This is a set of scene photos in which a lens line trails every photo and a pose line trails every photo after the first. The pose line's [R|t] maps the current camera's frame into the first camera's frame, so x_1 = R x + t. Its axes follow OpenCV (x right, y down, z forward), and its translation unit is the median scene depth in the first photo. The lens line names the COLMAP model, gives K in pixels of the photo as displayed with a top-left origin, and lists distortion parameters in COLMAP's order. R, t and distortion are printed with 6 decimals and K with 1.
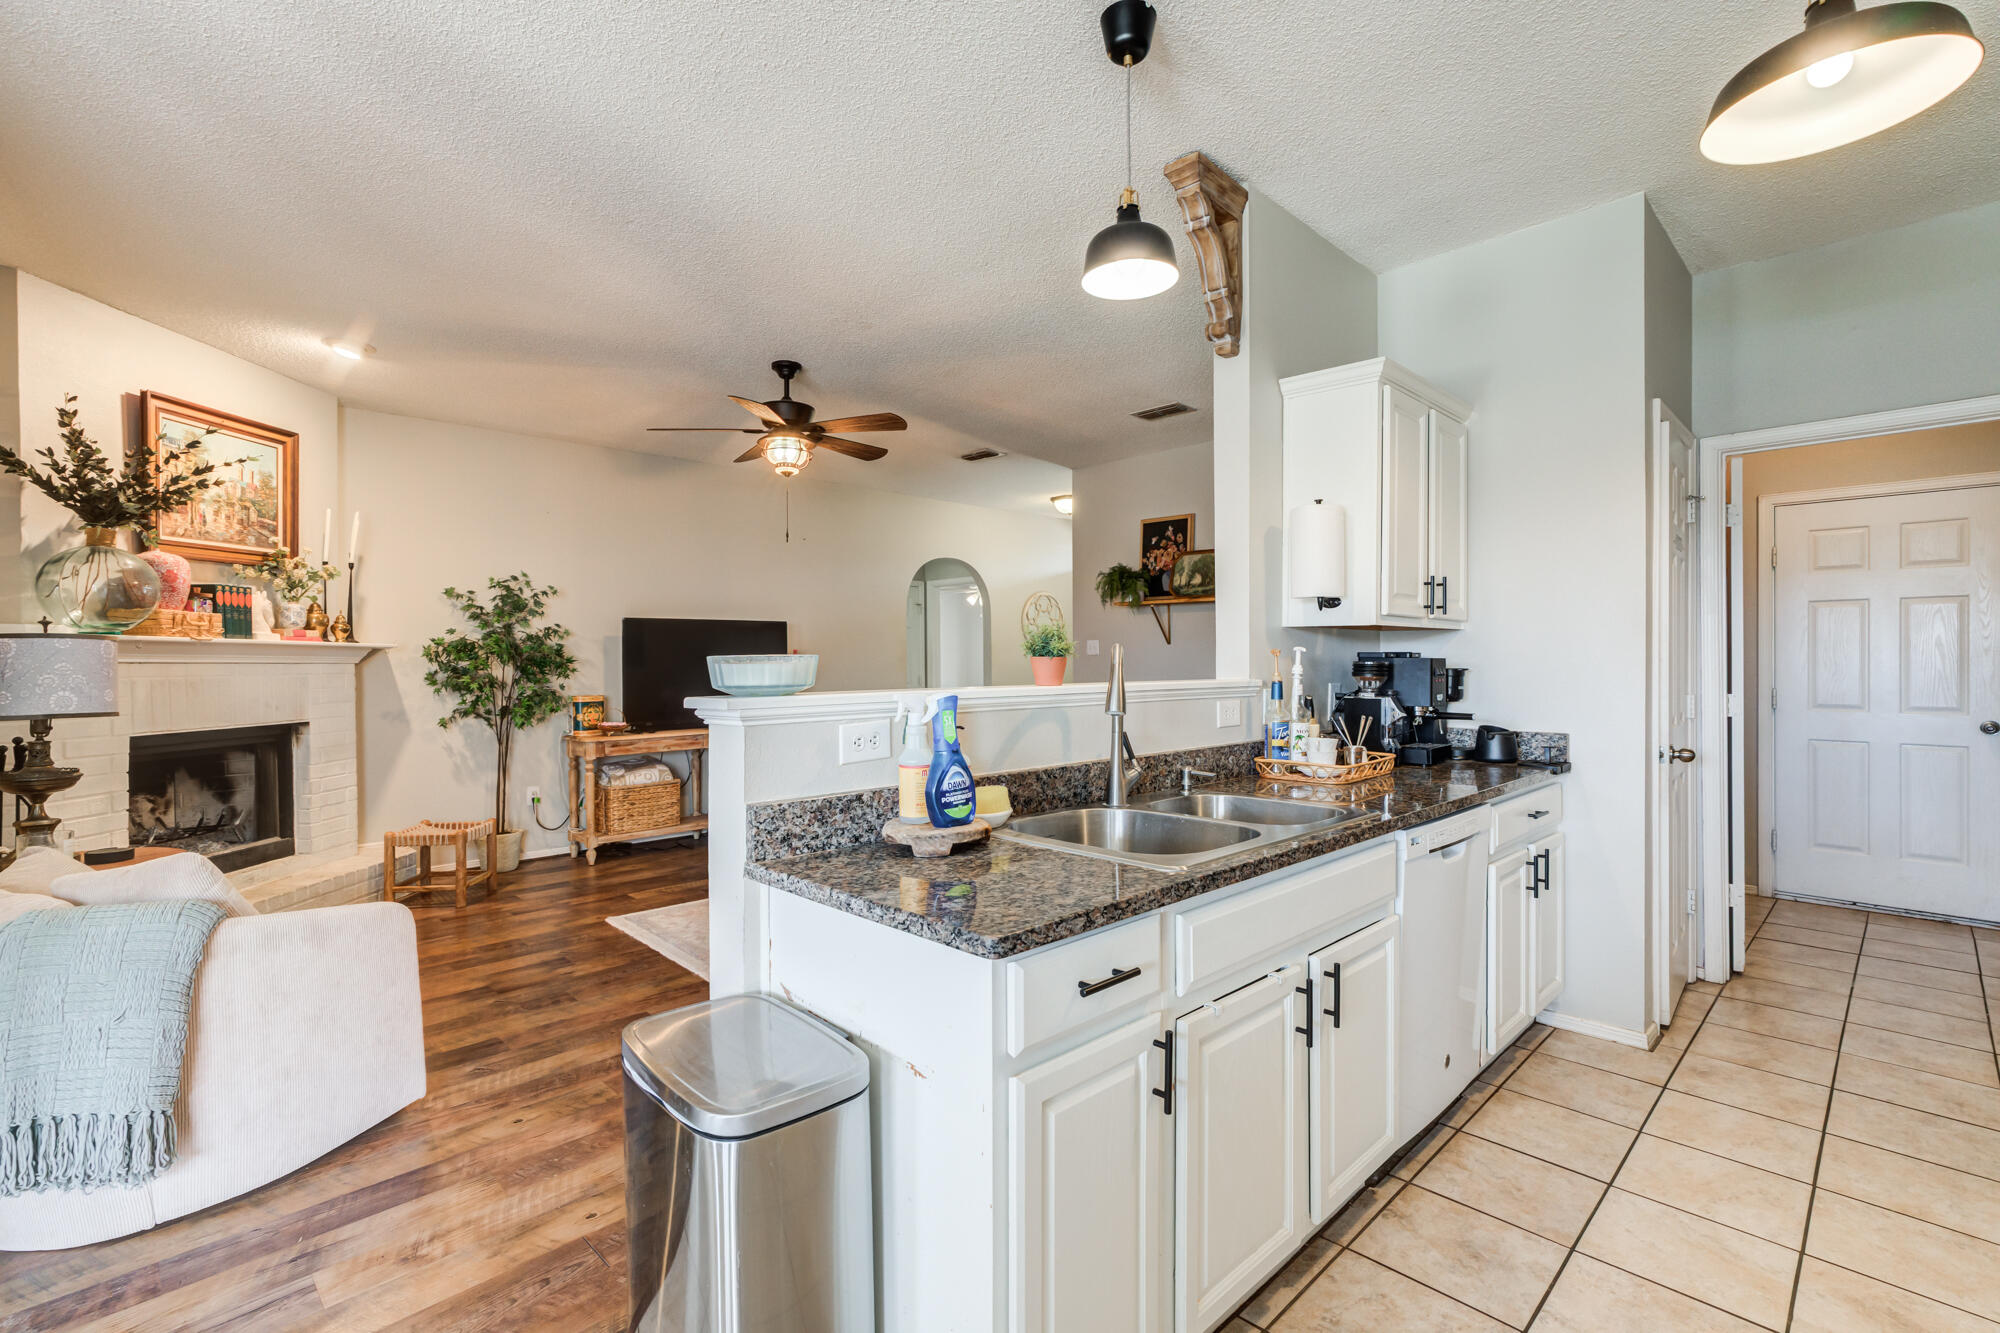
lens RADIAL K [[904.5, 0, 988.6], [0, 904.5, 661.2], [0, 0, 1]] dist [-0.017285, 0.011817]
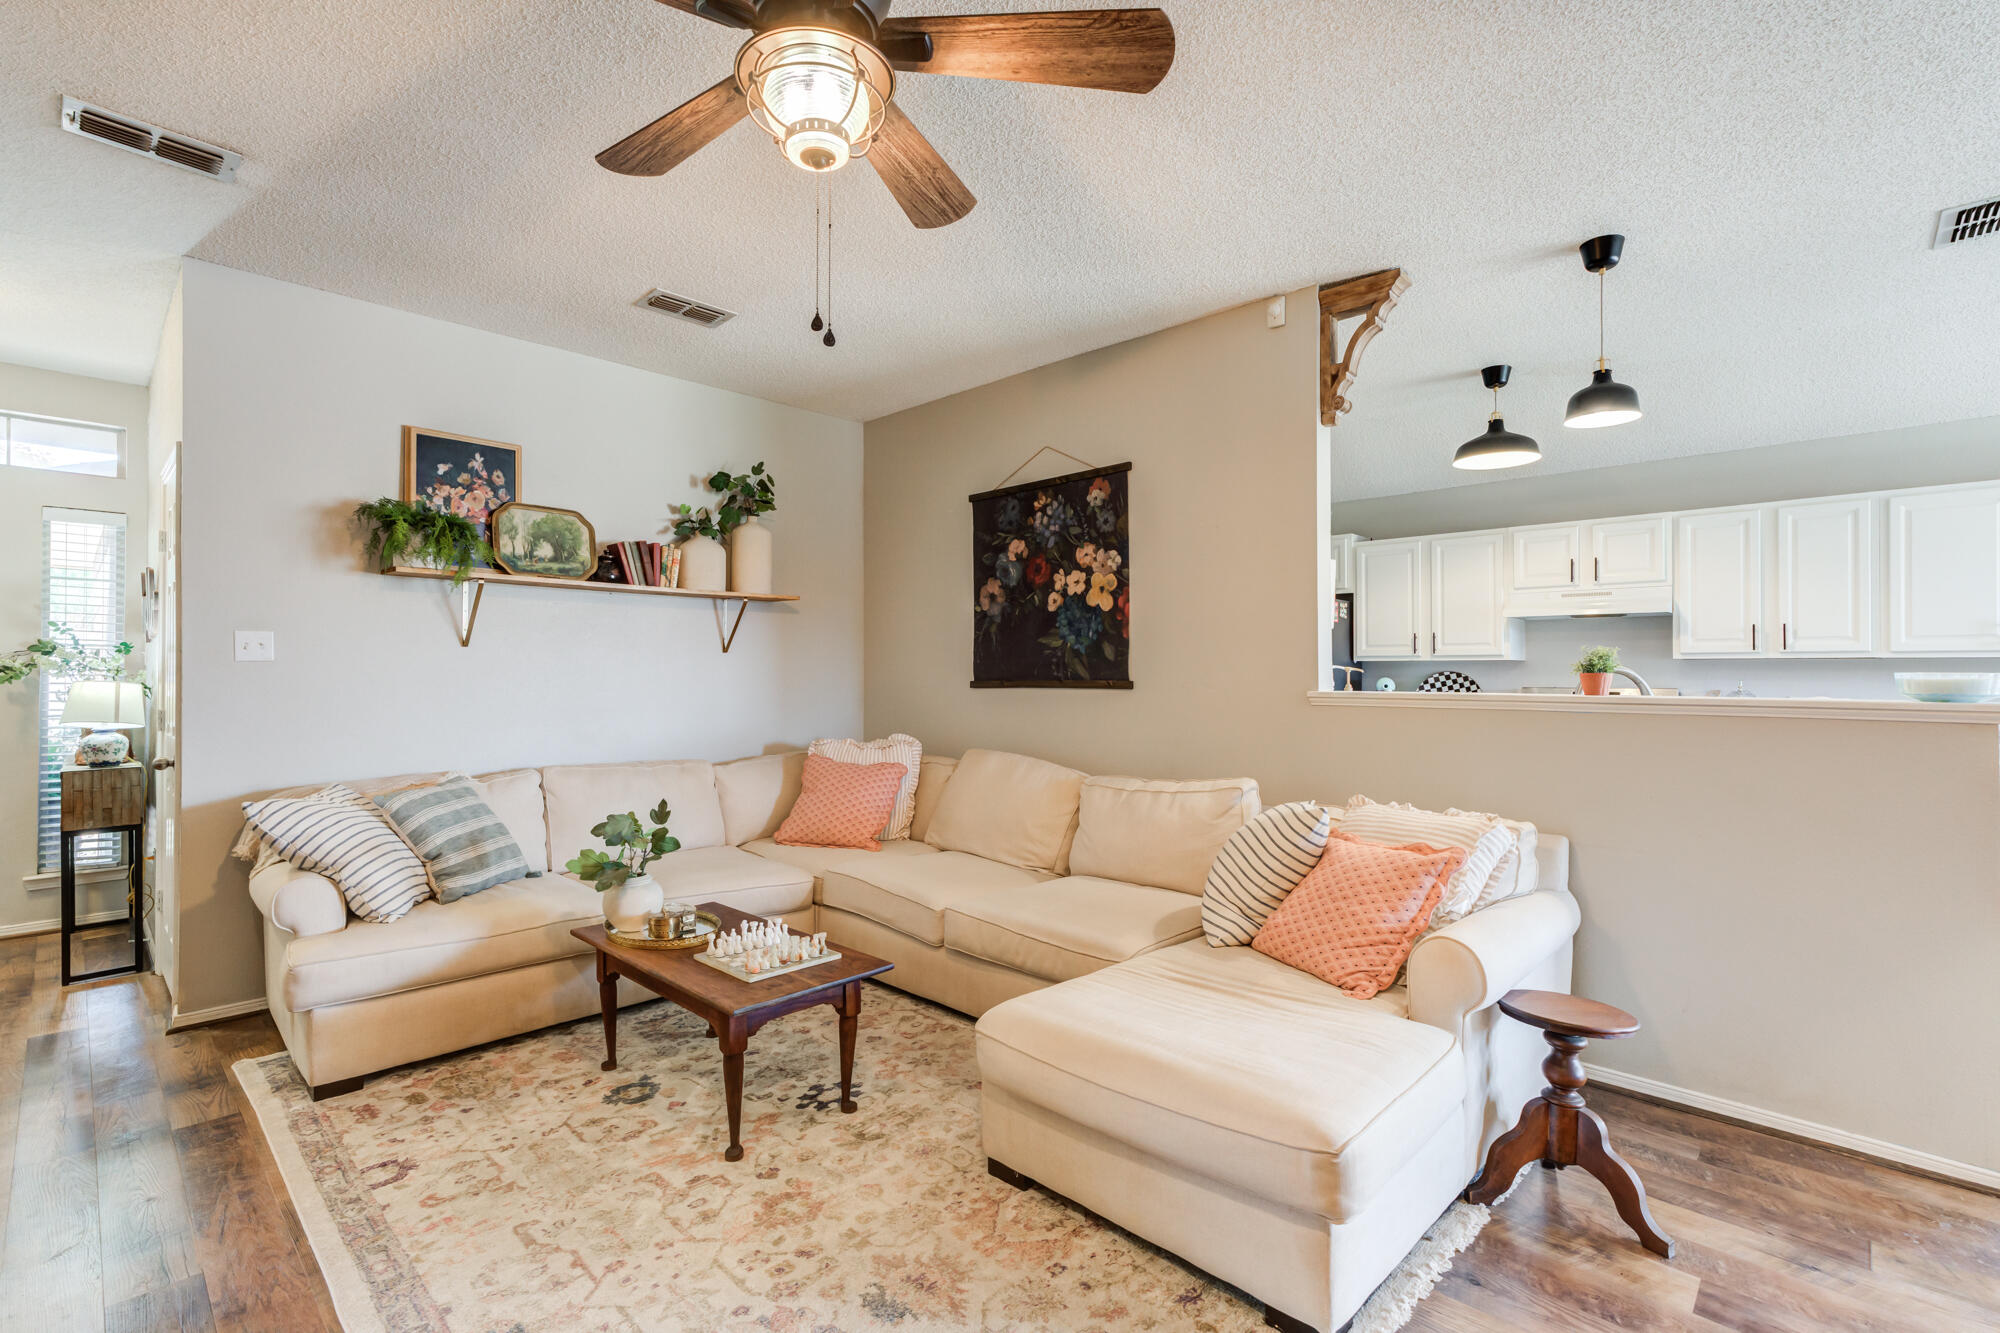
lens RADIAL K [[915.1, 0, 990.6], [0, 915.1, 666.7], [0, 0, 1]] dist [-0.022754, 0.020306]
pose [[-0.028936, 0.012818, 0.999499, -0.605336], [0.000331, 0.999918, -0.012814, 0.004334], [-0.999581, -0.000040, -0.028938, 0.956519]]
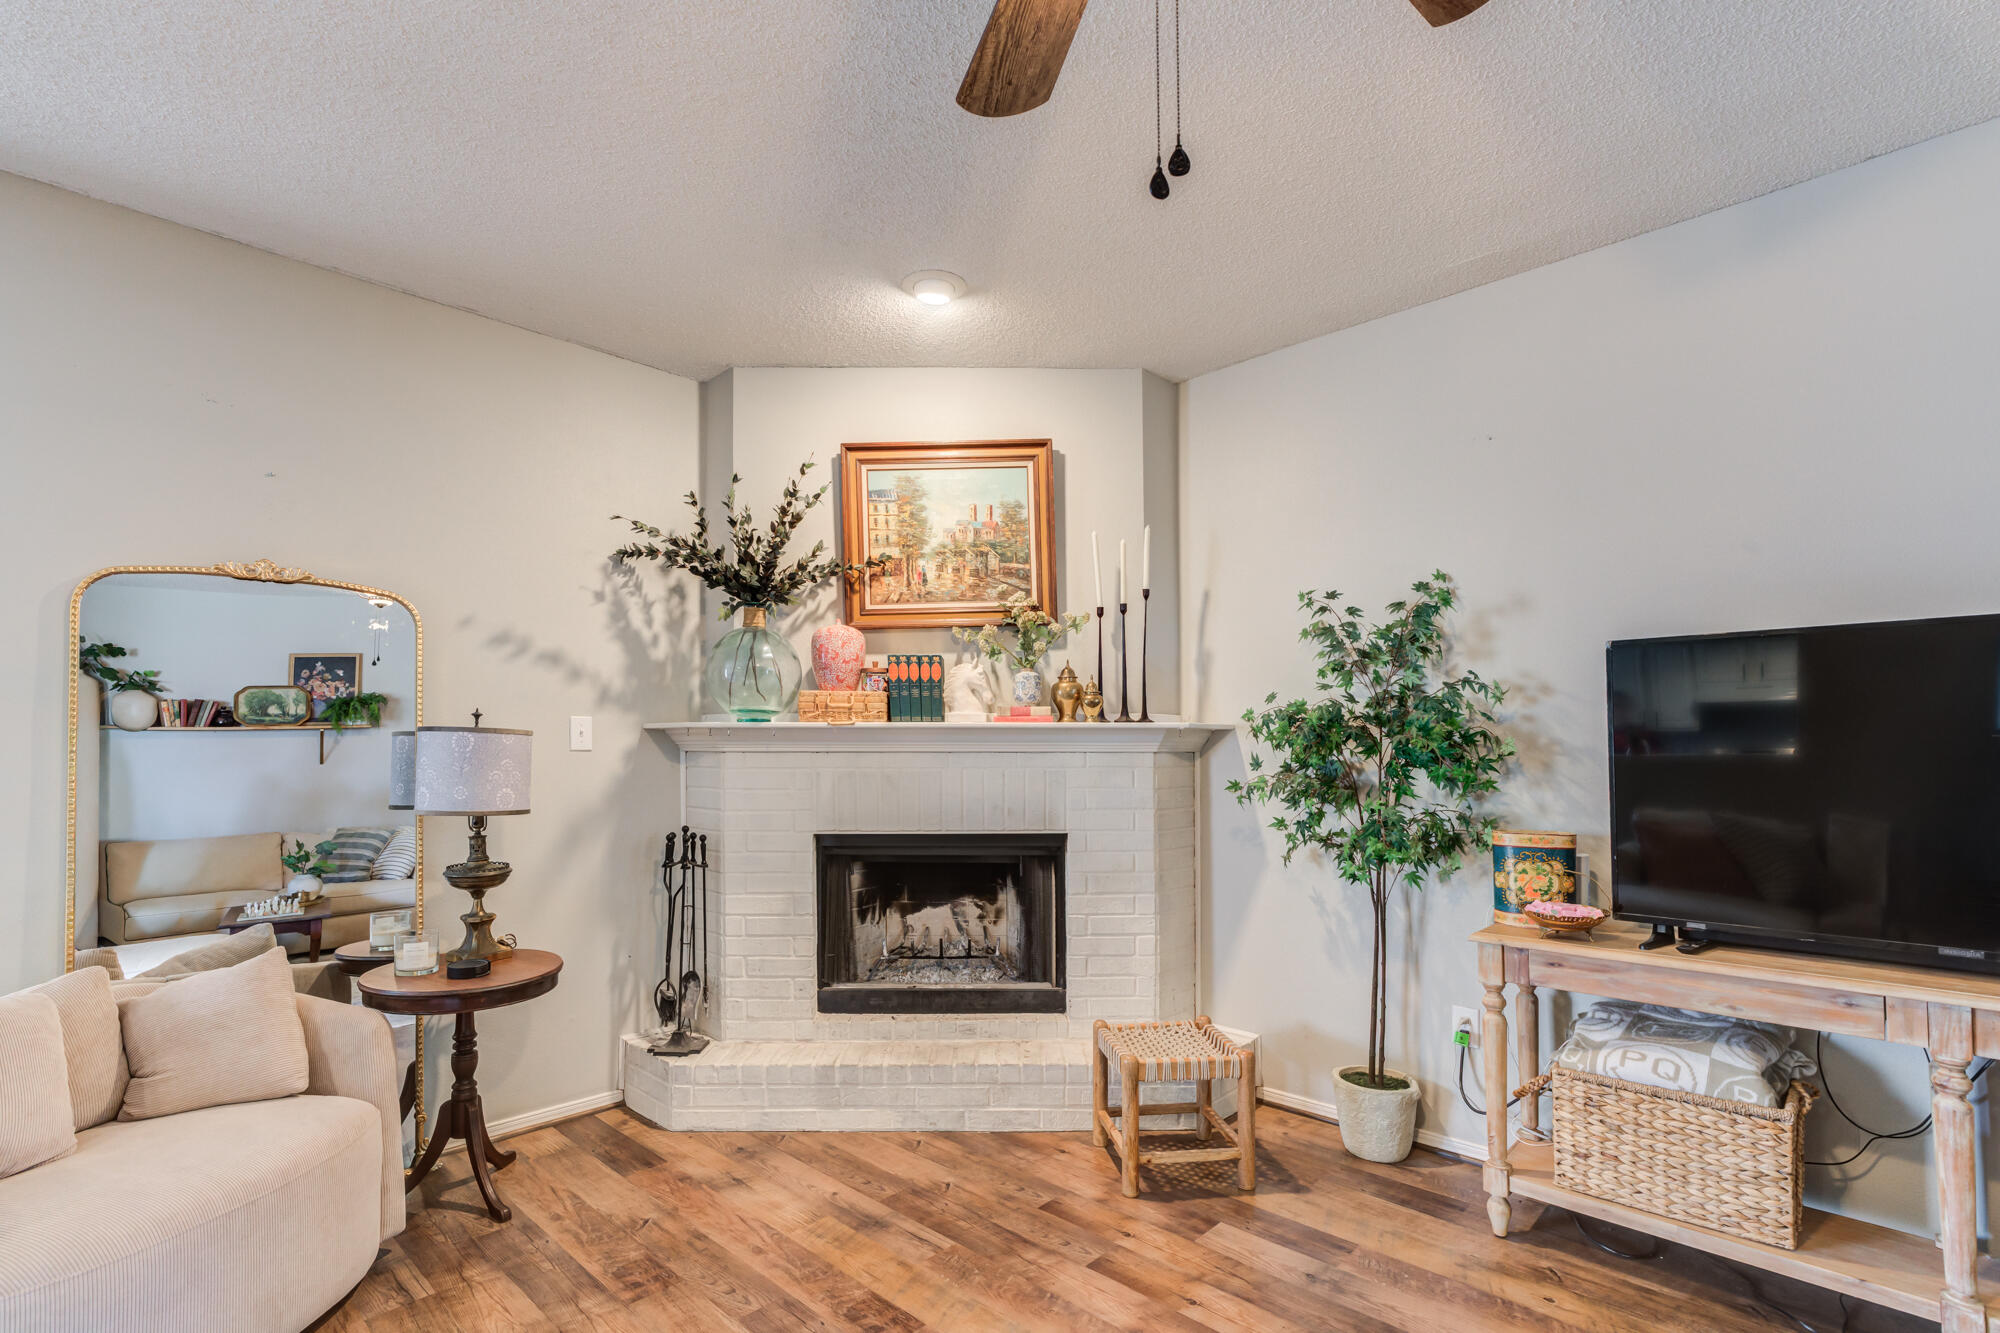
lens RADIAL K [[937.9, 0, 998.4], [0, 937.9, 727.7], [0, 0, 1]] dist [-0.019044, 0.018117]
pose [[0.030136, -0.010082, -0.999495, -0.008336], [0.003032, 0.999945, -0.009995, -0.010264], [0.999541, -0.002729, 0.030165, 0.979559]]
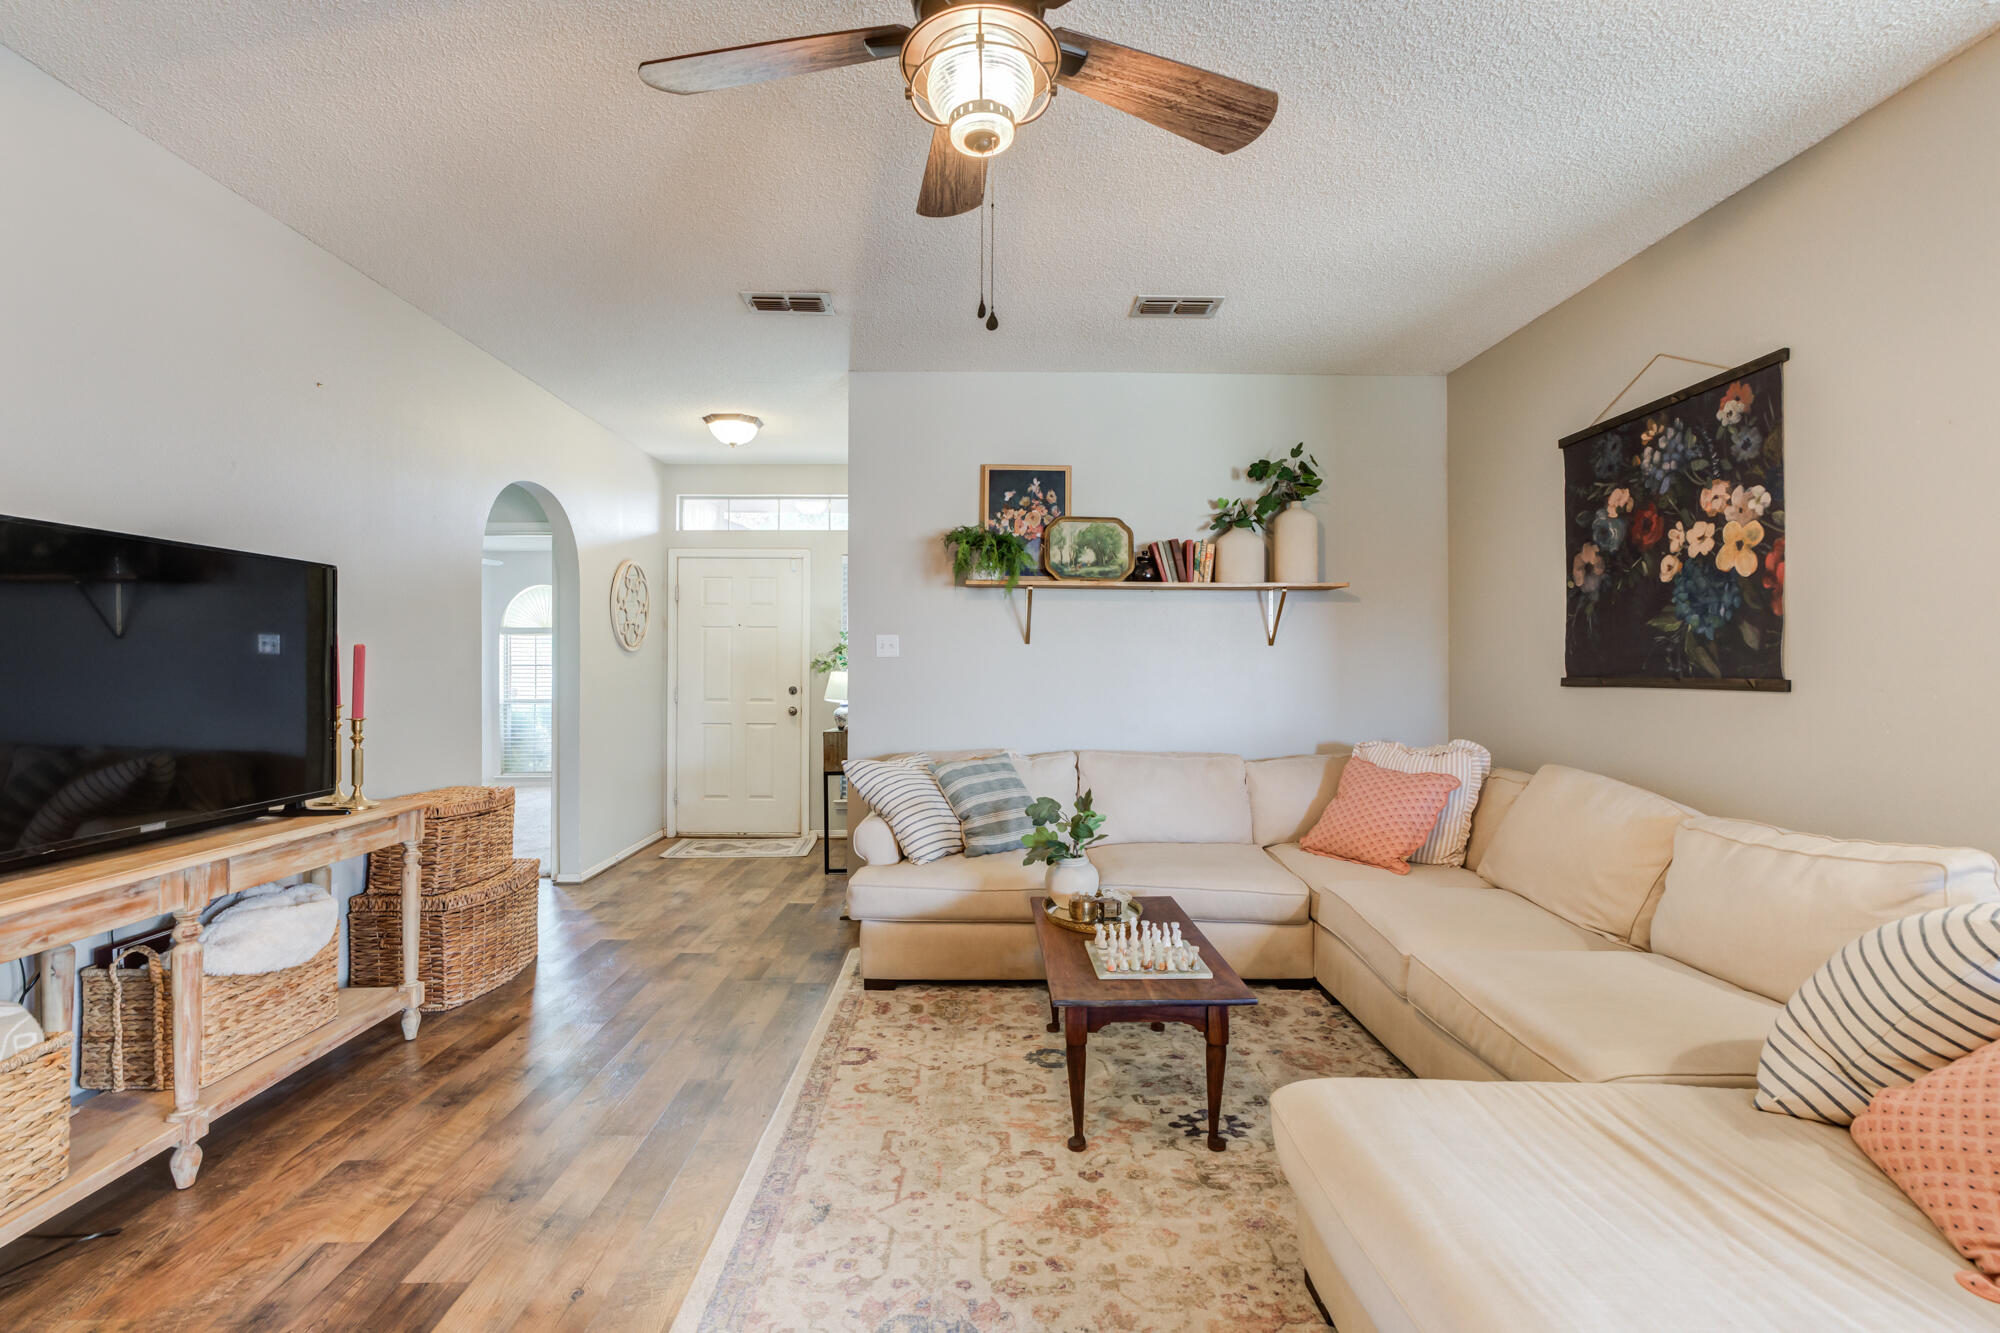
lens RADIAL K [[904.5, 0, 988.6], [0, 904.5, 661.2], [0, 0, 1]] dist [-0.017285, 0.011817]
pose [[0.686730, 0.011062, 0.726829, -0.490272], [-0.005588, 0.999935, -0.009939, 0.003472], [-0.726891, 0.002763, 0.686747, 0.764406]]
